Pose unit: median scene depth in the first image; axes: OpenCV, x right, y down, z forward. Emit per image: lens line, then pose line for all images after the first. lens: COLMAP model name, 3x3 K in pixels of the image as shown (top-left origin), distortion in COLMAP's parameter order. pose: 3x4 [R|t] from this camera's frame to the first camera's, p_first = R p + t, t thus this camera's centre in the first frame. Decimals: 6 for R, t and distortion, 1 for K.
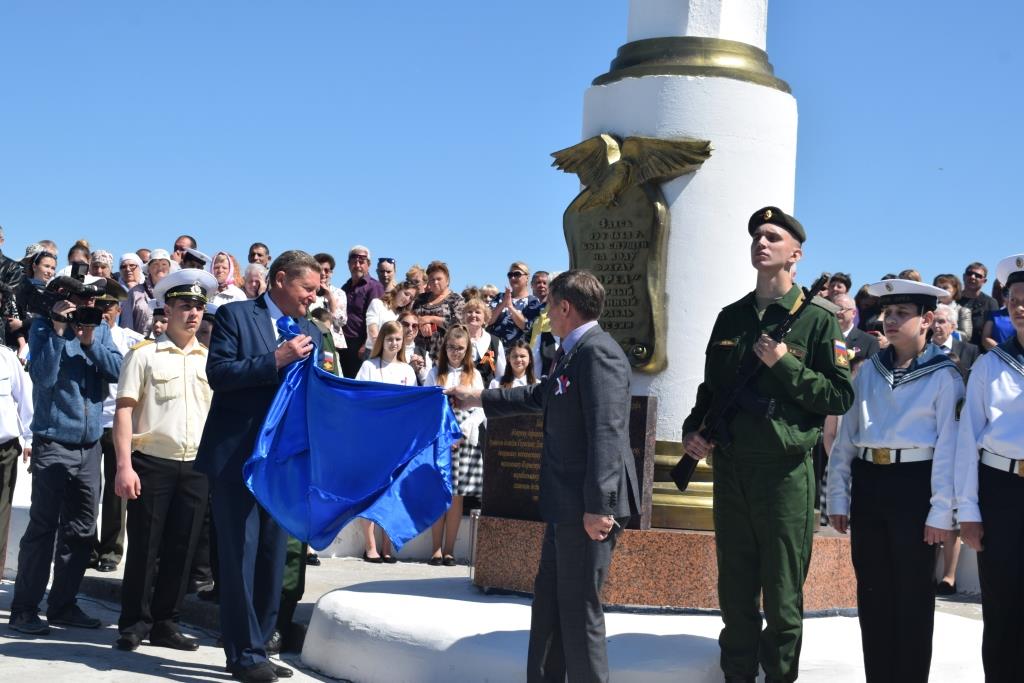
lens RADIAL K [[1663.8, 0, 511.9], [0, 1663.8, 343.1], [0, 0, 1]] dist [-0.005021, 0.000000]
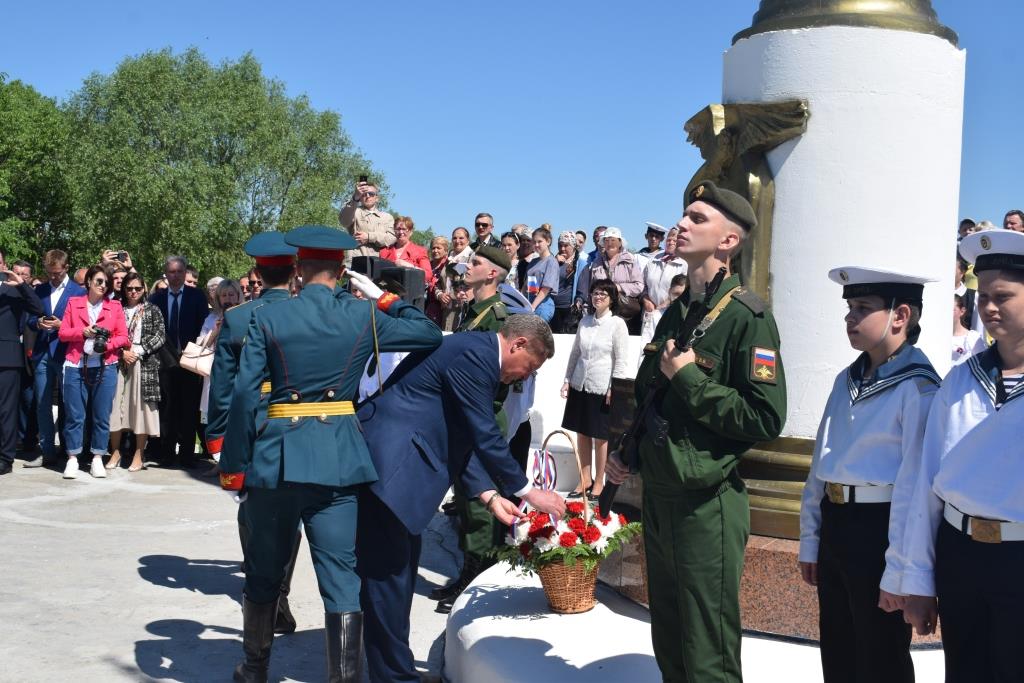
lens RADIAL K [[1244.3, 0, 511.2], [0, 1244.3, 338.2], [0, 0, 1]] dist [0.019537, 0.000000]
pose [[0.873396, -0.007338, -0.486956, 0.380233], [0.031431, 0.998651, 0.041325, -0.033955], [0.485996, -0.051398, 0.872448, 0.422377]]
